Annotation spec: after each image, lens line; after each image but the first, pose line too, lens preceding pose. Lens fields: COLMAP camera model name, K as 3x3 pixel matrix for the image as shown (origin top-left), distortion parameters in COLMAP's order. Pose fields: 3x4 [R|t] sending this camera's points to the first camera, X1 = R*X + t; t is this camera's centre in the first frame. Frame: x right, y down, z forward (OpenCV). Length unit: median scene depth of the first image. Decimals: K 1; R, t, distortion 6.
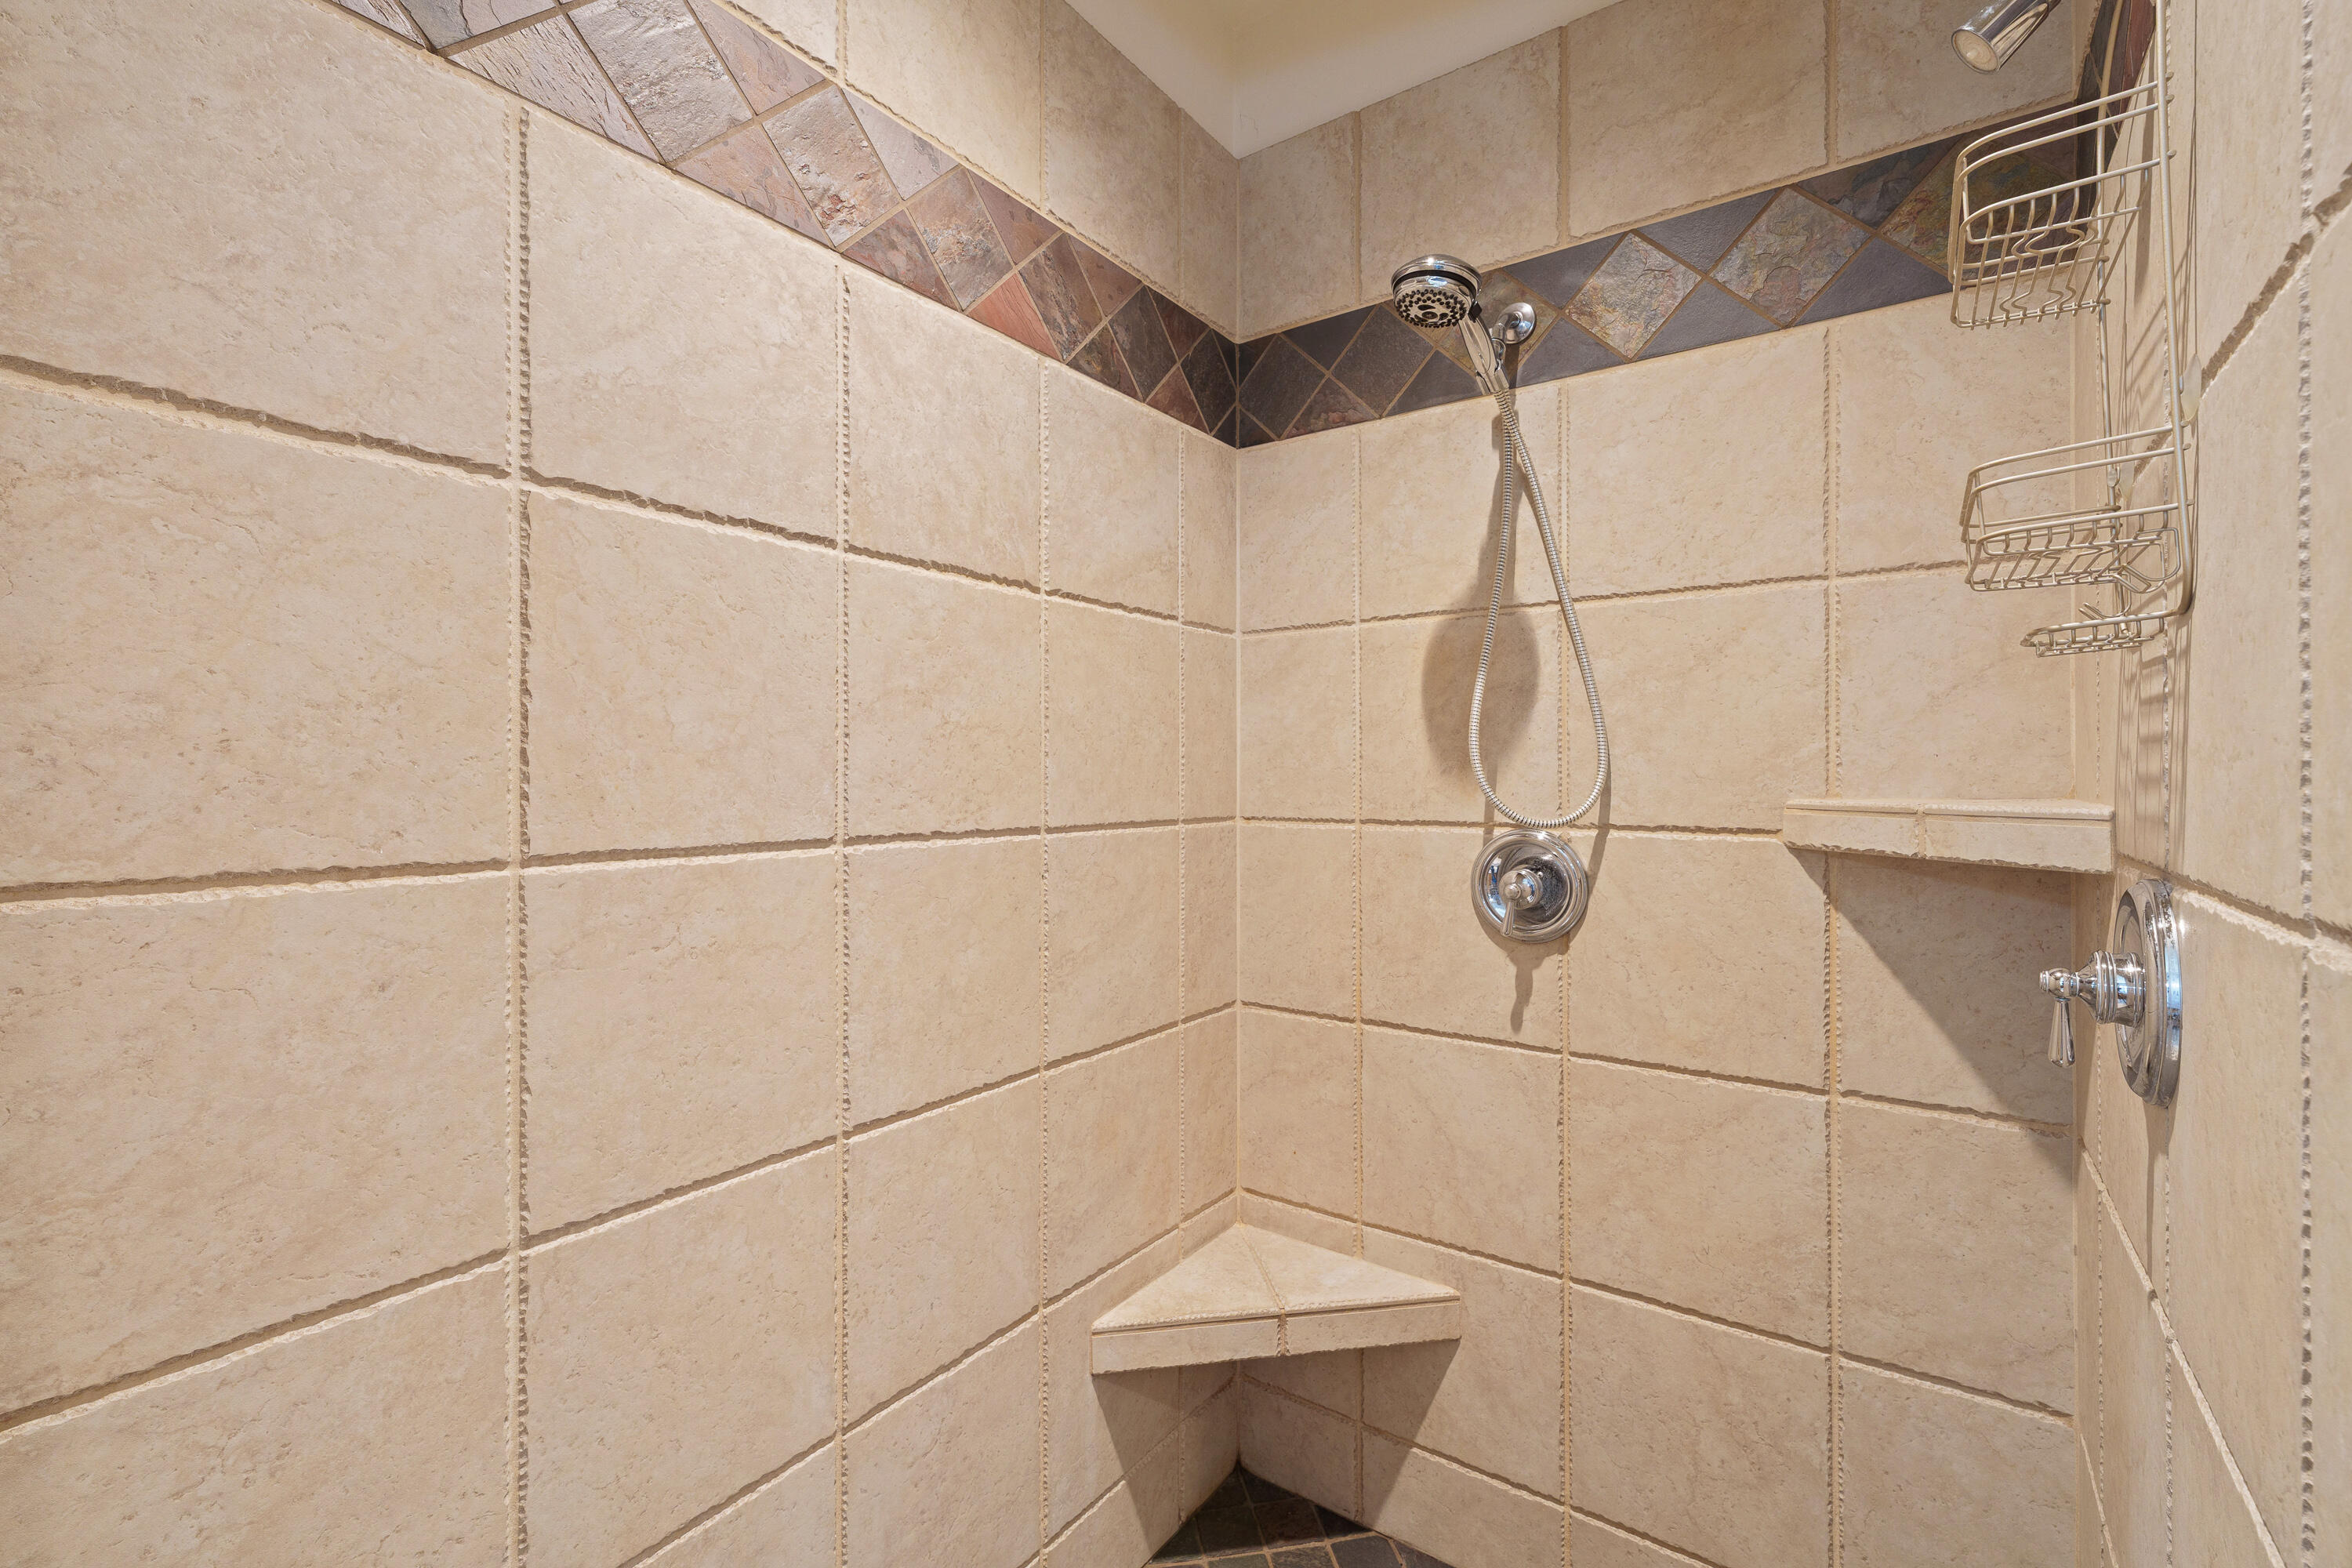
lens RADIAL K [[1033.7, 0, 1173.2], [0, 1033.7, 788.6], [0, 0, 1]] dist [-0.001692, -0.000065]
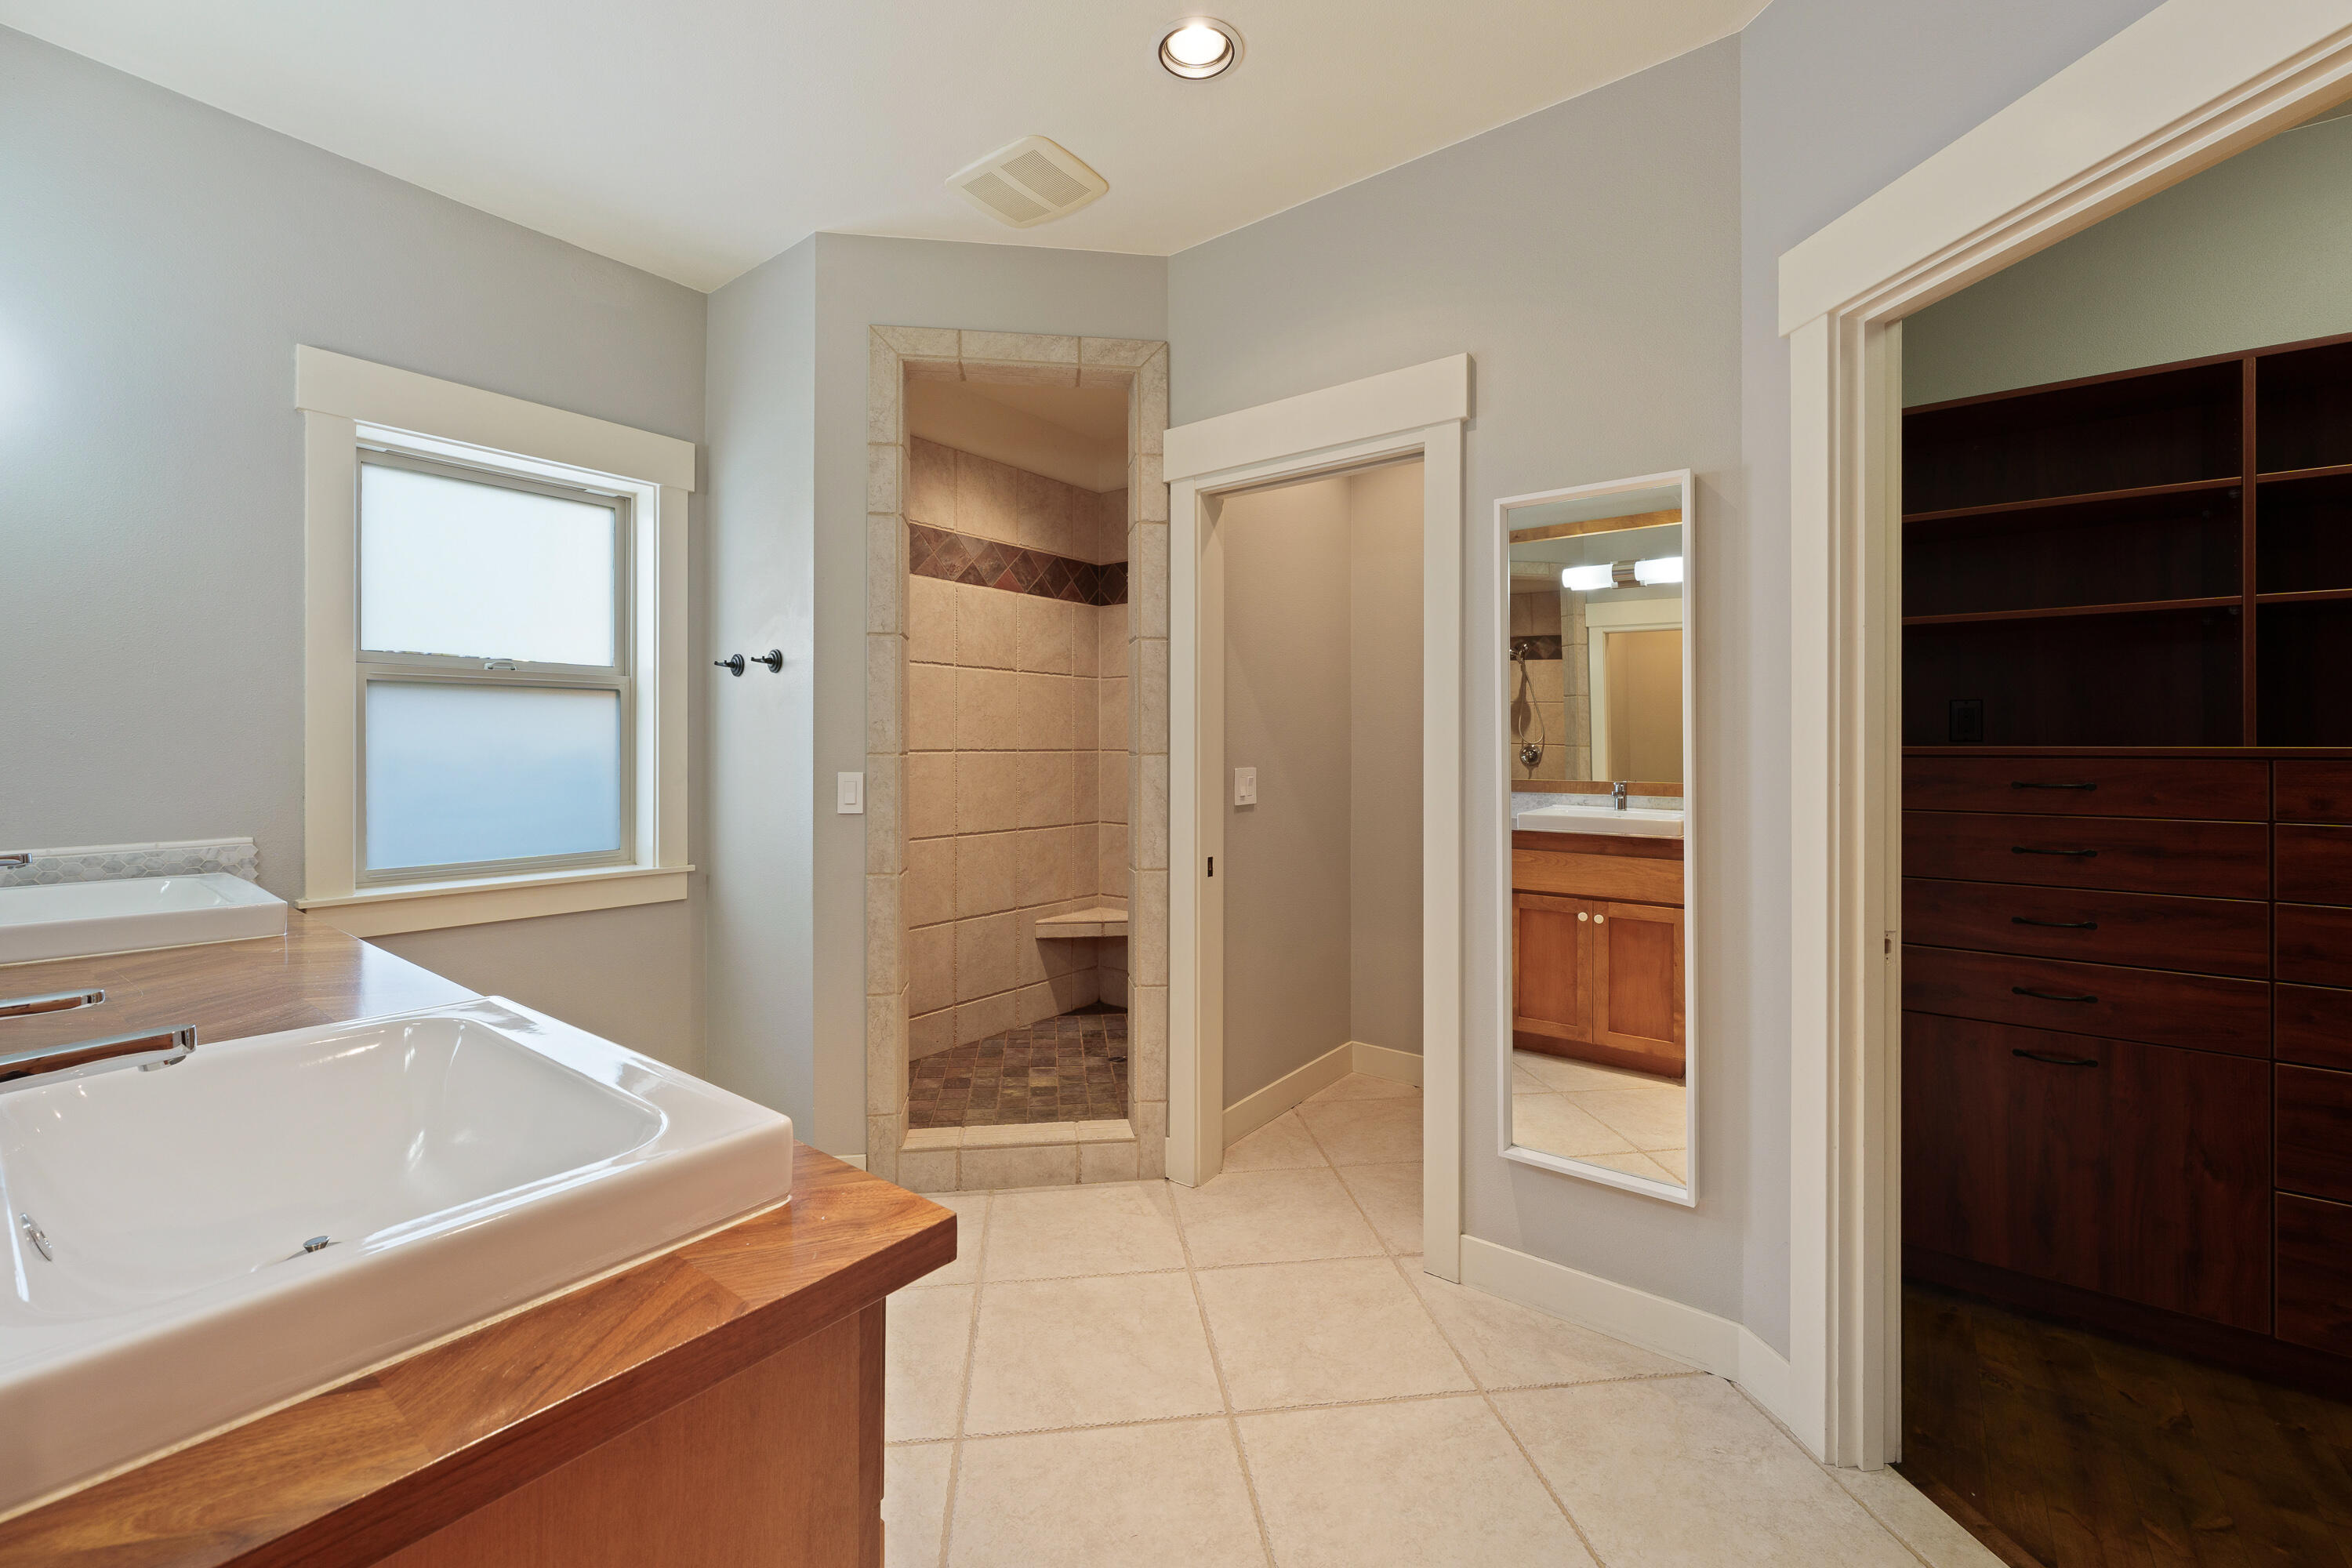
lens RADIAL K [[960.9, 0, 1177.5], [0, 960.9, 762.9], [0, 0, 1]] dist [-0.027988, -0.000053]
pose [[0.999364, 0.002223, -0.035602, 0.399941], [-0.001901, 0.999957, 0.009081, 0.045635], [0.035620, -0.009008, 0.999325, -1.621169]]
